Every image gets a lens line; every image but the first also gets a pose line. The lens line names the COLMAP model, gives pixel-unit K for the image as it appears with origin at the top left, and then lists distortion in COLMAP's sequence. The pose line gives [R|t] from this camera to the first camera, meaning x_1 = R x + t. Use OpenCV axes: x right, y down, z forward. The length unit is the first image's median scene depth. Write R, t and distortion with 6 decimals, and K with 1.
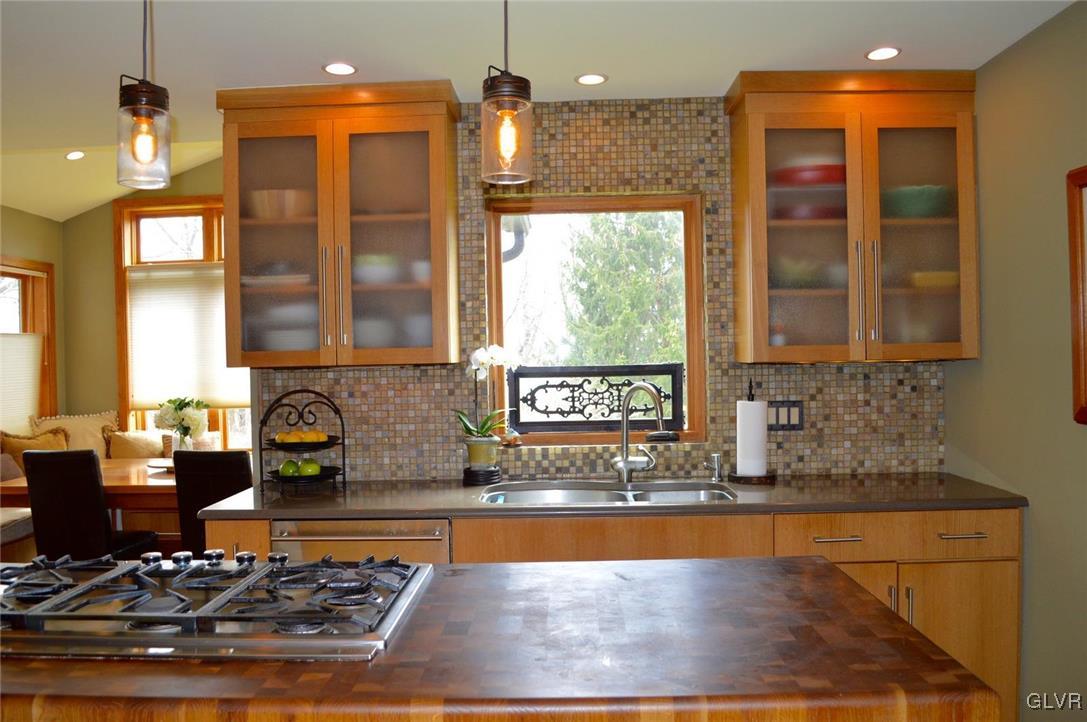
lens RADIAL K [[871.7, 0, 543.5], [0, 871.7, 361.0], [0, 0, 1]] dist [-0.079764, 0.006939]
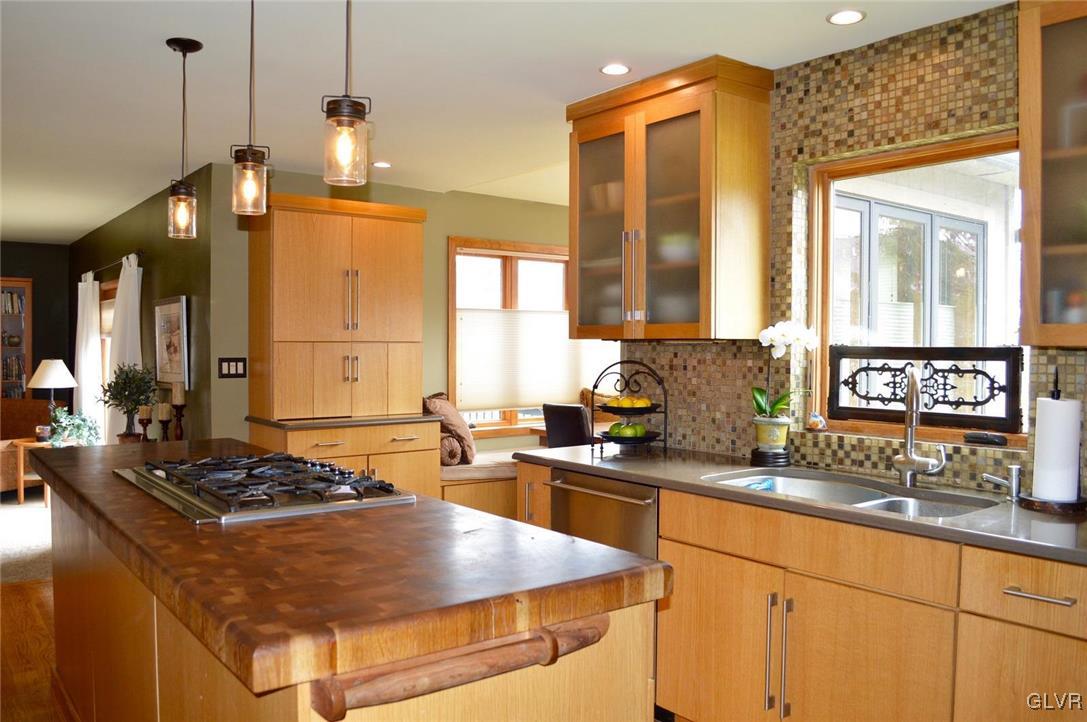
lens RADIAL K [[871.7, 0, 543.5], [0, 871.7, 361.0], [0, 0, 1]] dist [-0.079764, 0.006939]
pose [[0.625478, 0.038238, -0.779304, 0.501586], [-0.022602, 0.999267, 0.030891, 0.001473], [0.779914, -0.001708, 0.625884, 0.201995]]
